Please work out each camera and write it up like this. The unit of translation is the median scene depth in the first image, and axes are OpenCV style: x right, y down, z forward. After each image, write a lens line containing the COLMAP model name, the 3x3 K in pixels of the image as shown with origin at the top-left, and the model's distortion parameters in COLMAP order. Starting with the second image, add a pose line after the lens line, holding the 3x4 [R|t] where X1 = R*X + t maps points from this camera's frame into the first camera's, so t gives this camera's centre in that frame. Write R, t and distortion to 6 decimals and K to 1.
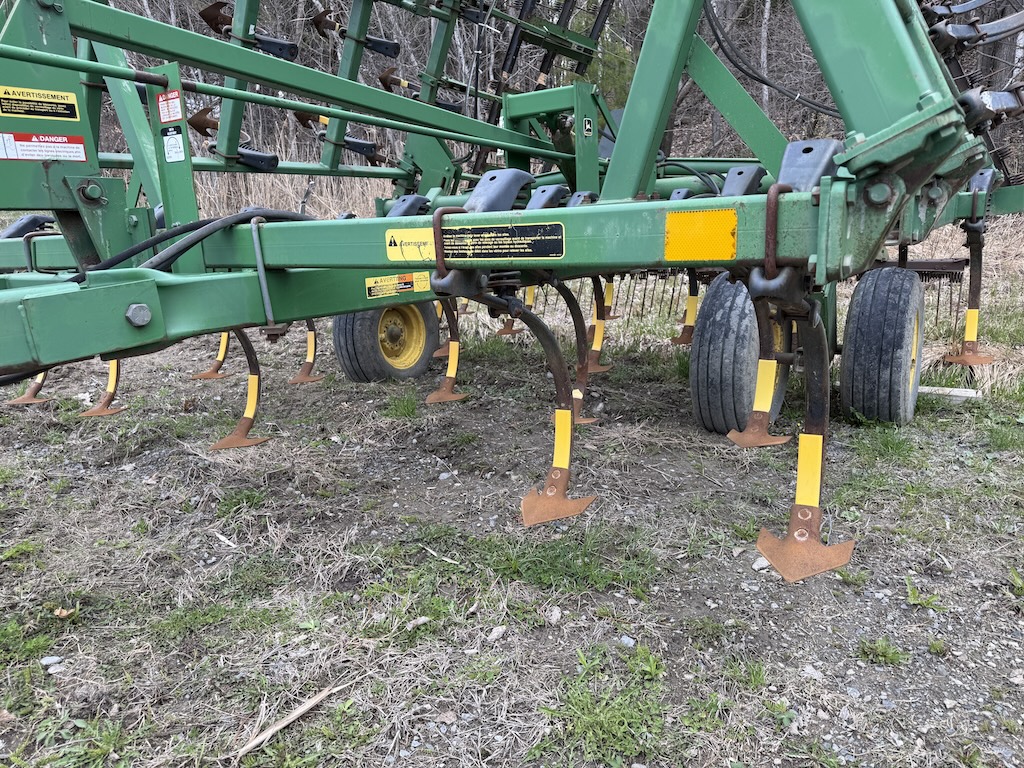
lens RADIAL K [[696.5, 0, 512.9], [0, 696.5, 393.0], [0, 0, 1]] dist [0.010310, -0.012204]
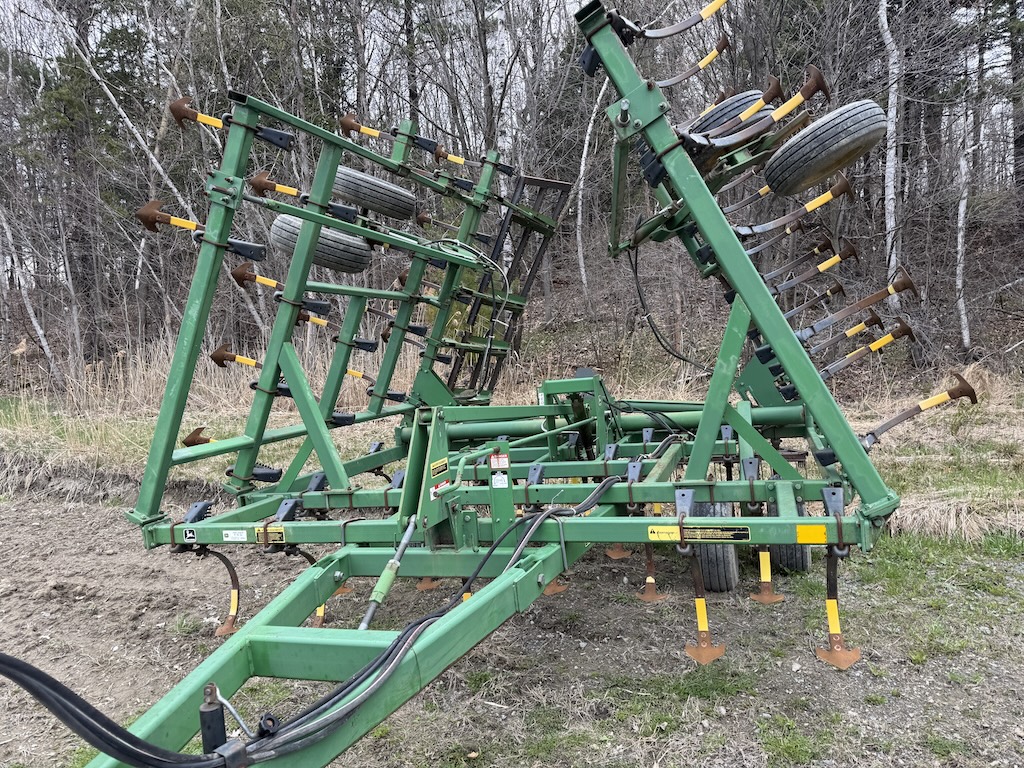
lens RADIAL K [[696.5, 0, 506.9], [0, 696.5, 378.5], [0, 0, 1]] dist [0.010310, -0.012204]
pose [[0.965589, -0.046283, 0.255921, -0.919486], [0.102207, 0.972394, -0.209768, -0.218022], [-0.239147, 0.228707, 0.943664, -0.843399]]
